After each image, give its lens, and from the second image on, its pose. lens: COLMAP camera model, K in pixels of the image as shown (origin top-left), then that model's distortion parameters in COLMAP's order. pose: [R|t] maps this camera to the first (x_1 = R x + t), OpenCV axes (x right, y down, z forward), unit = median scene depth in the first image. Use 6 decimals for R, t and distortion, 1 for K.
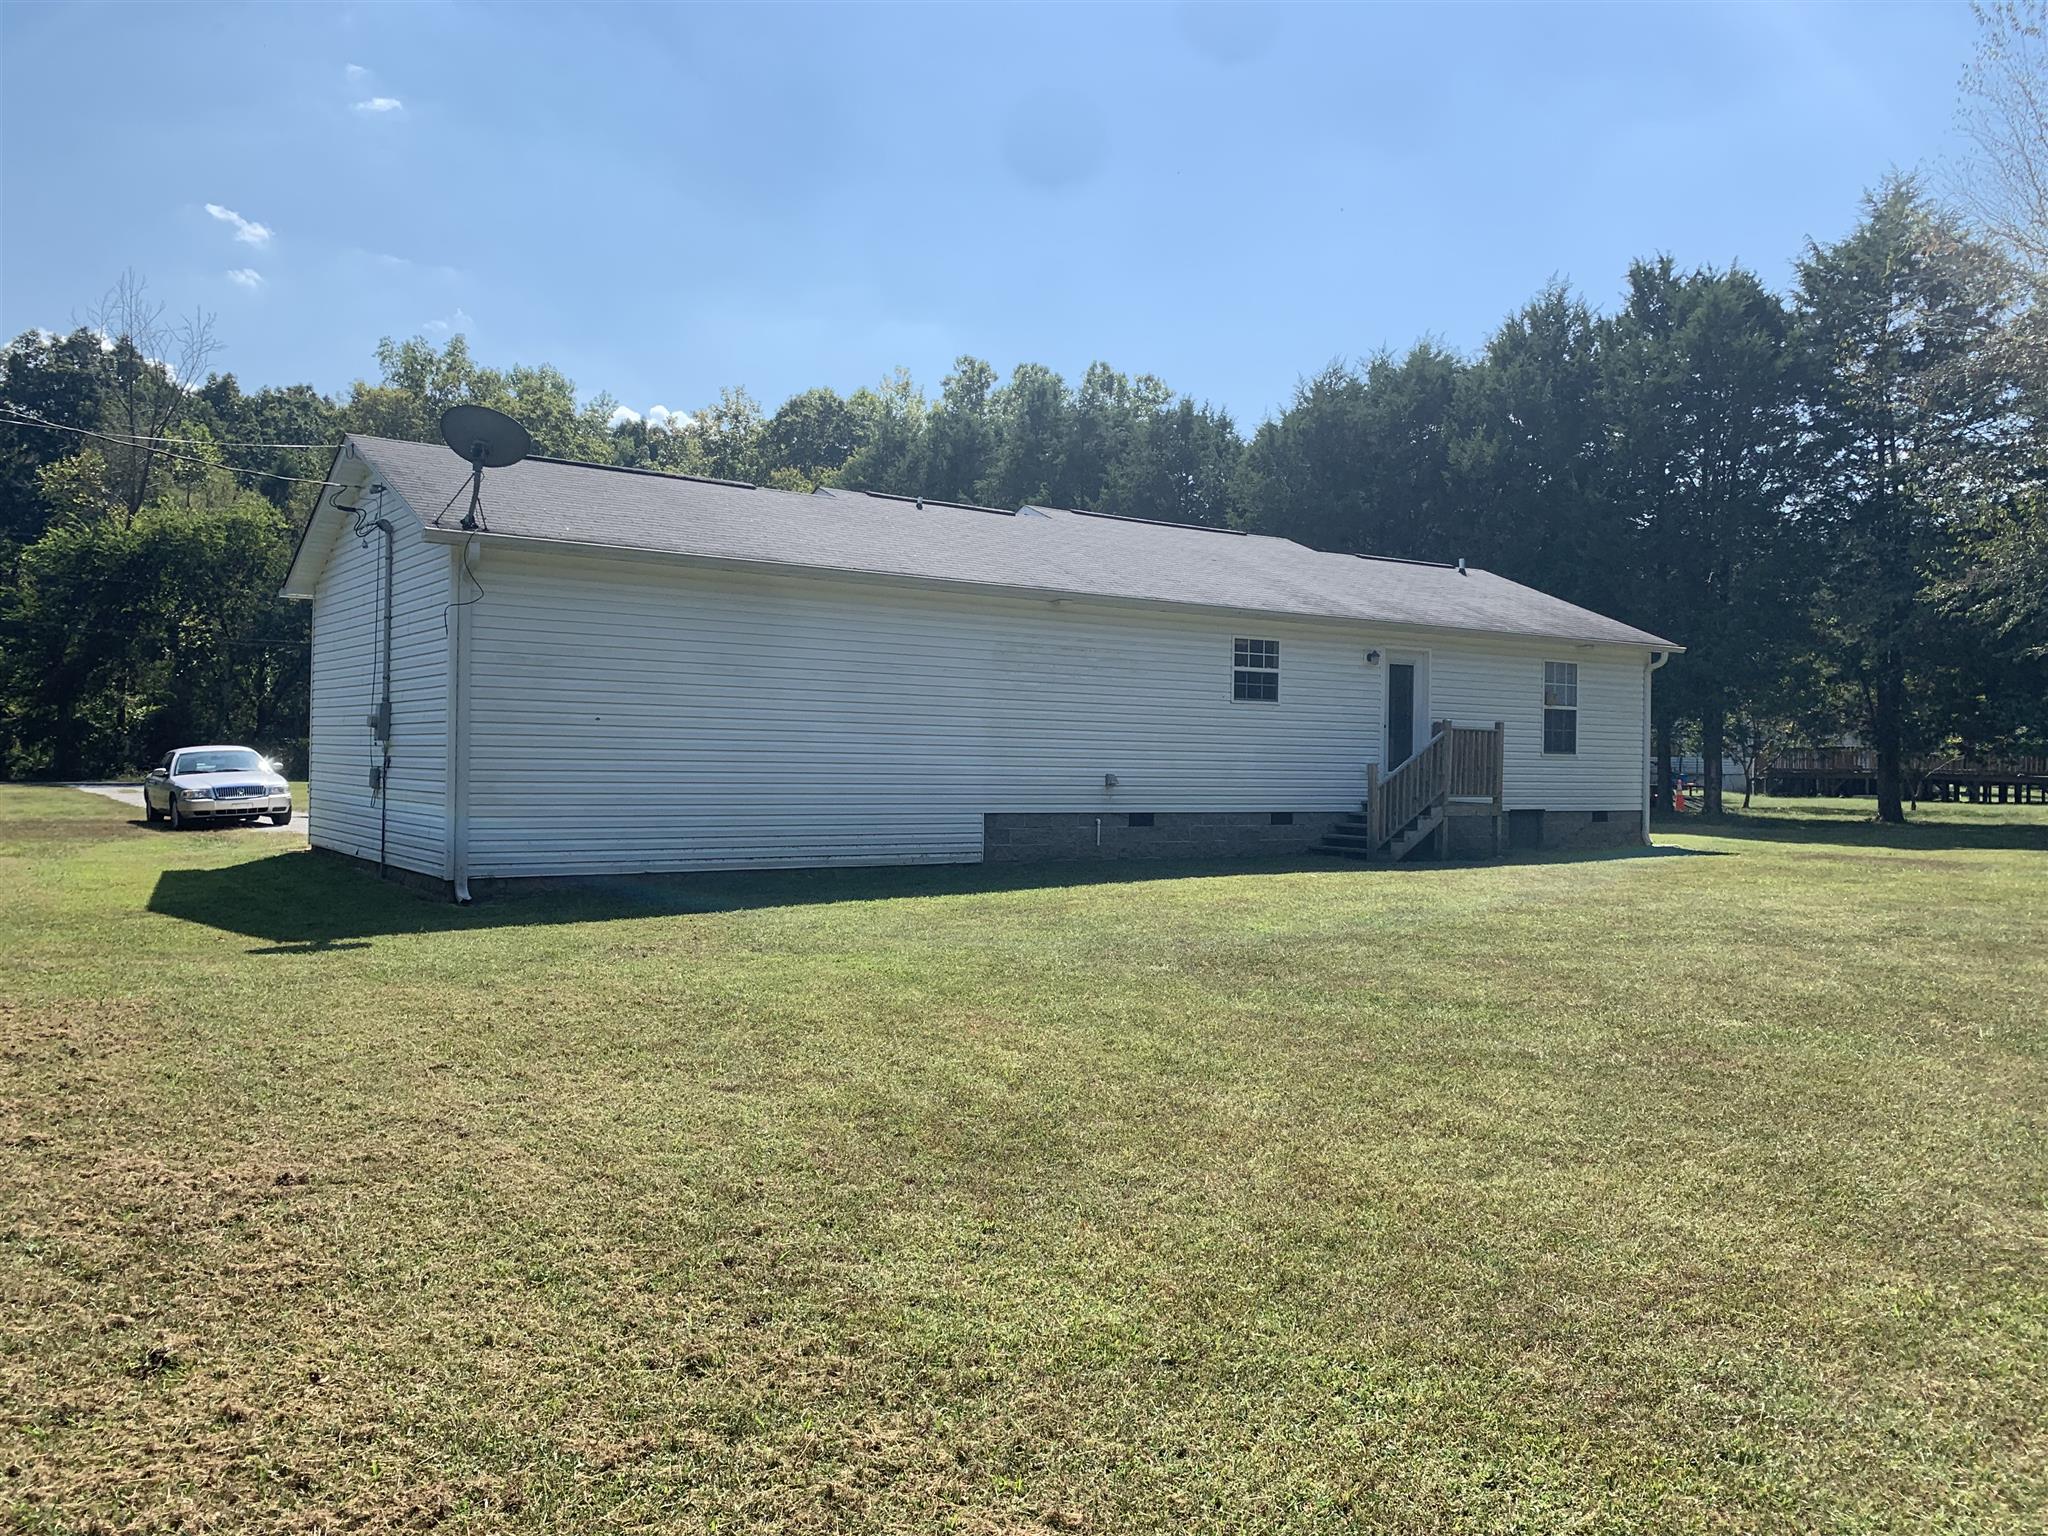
lens RADIAL K [[1572.2, 0, 1024.0], [0, 1572.2, 768.0], [0, 0, 1]] dist [0.027618, 0.001244]
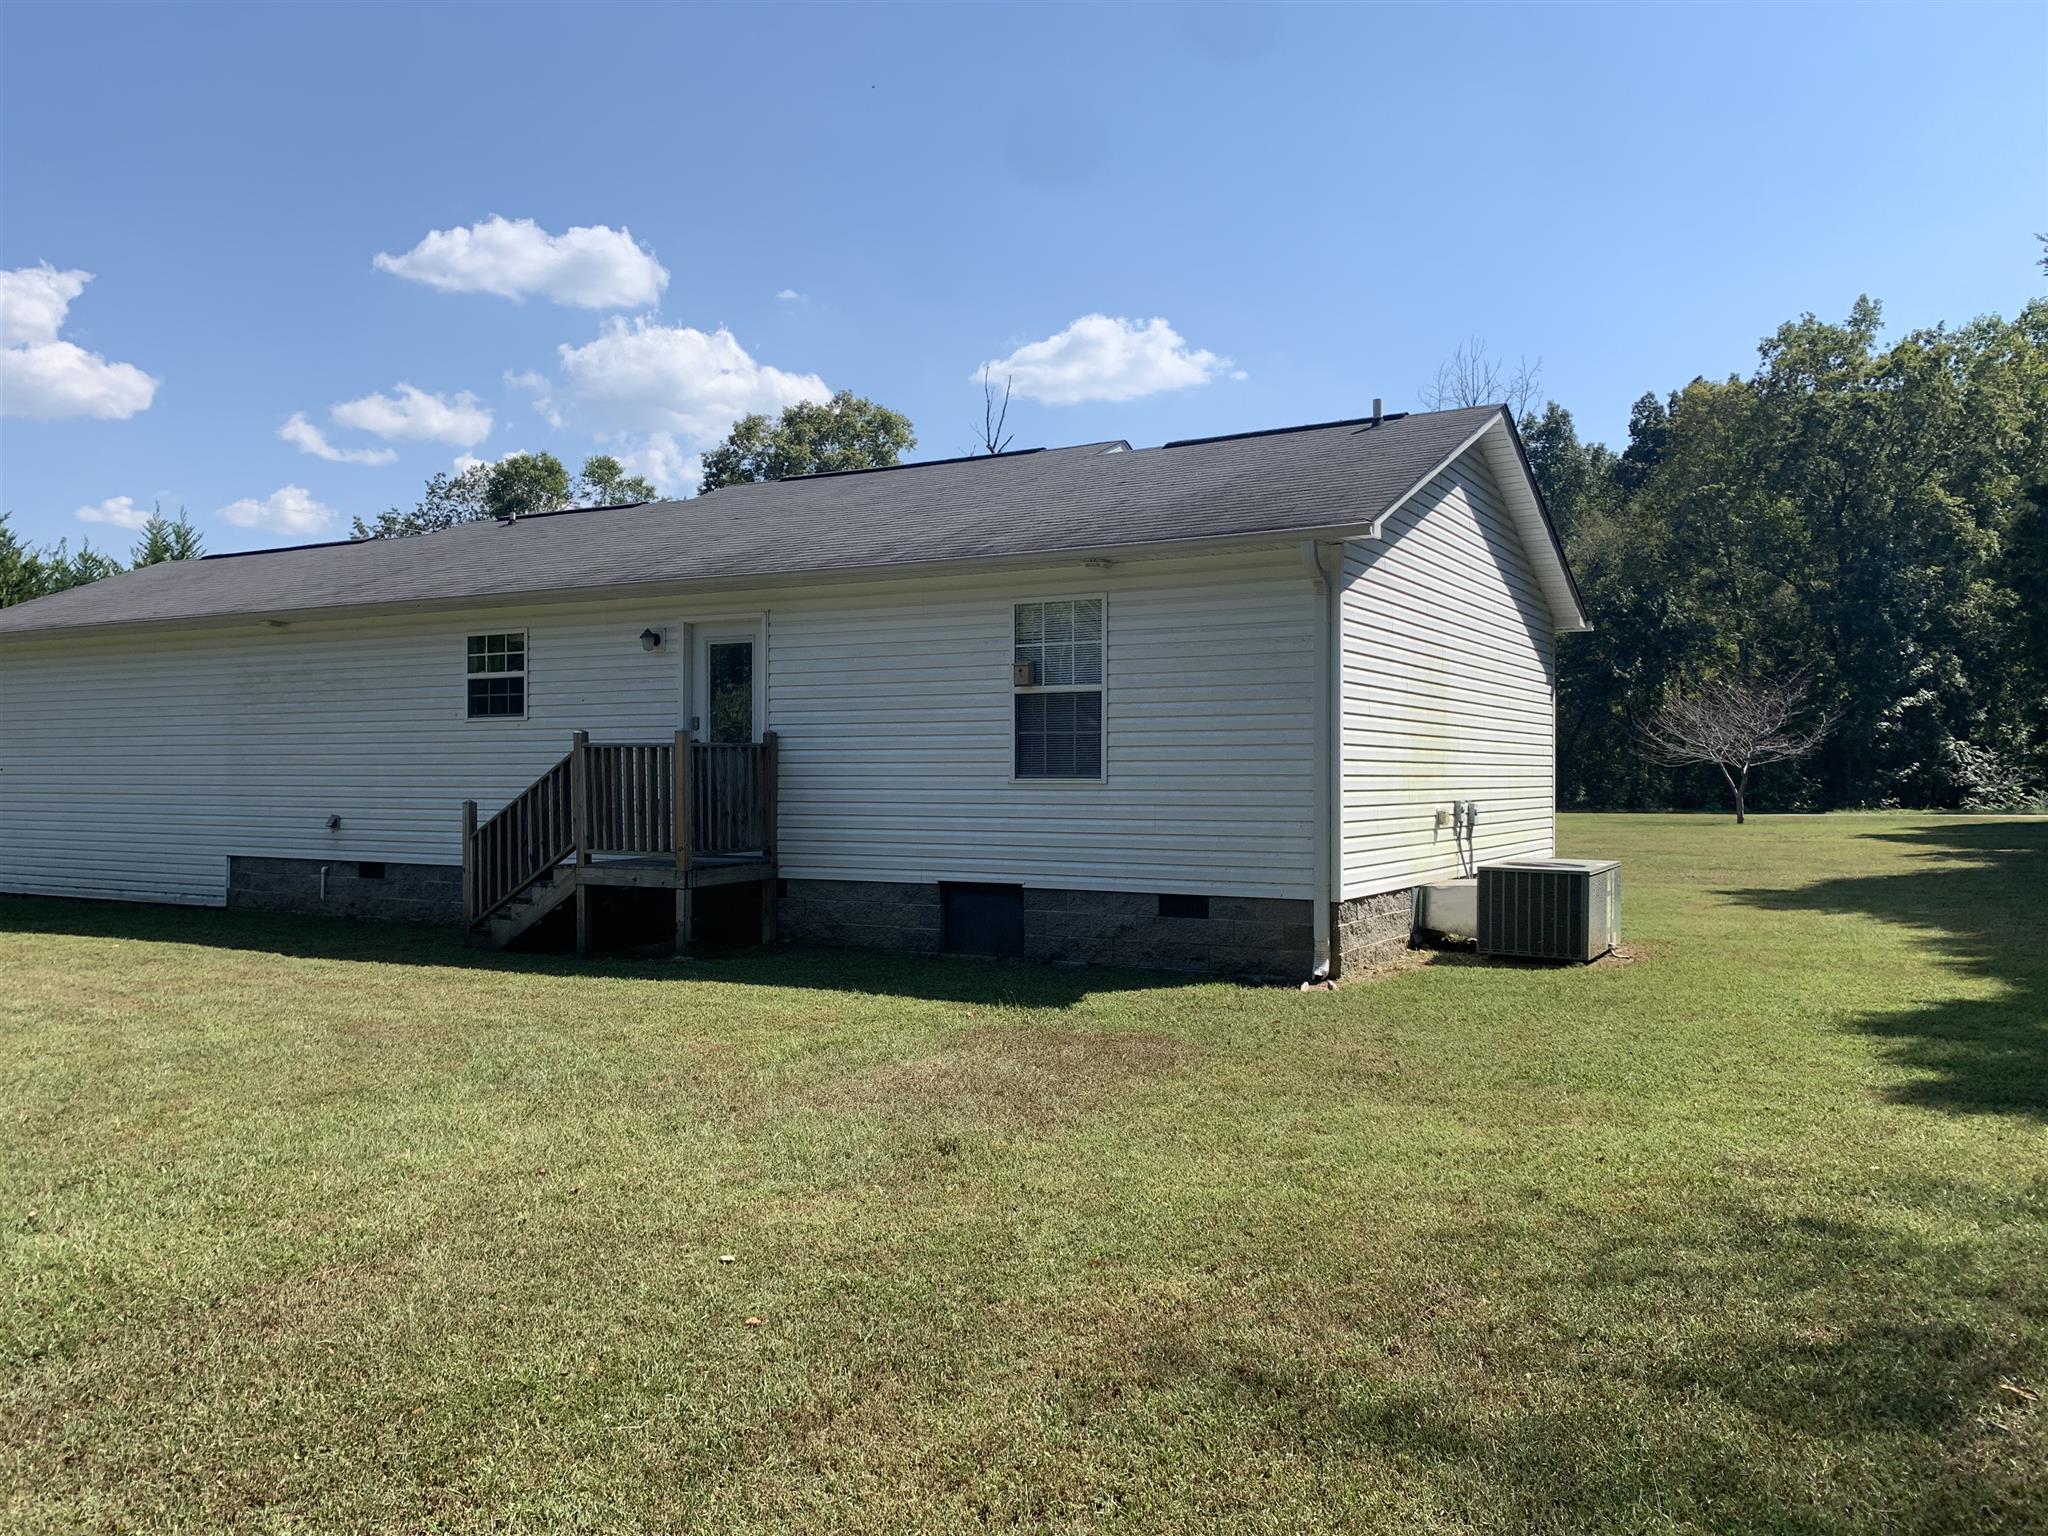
lens RADIAL K [[1572.2, 0, 1024.0], [0, 1572.2, 768.0], [0, 0, 1]] dist [0.027618, 0.001244]
pose [[0.437389, -0.018623, -0.899080, 0.850696], [0.005354, 0.999822, -0.018106, -0.003388], [0.899256, 0.003106, 0.437411, 0.823427]]
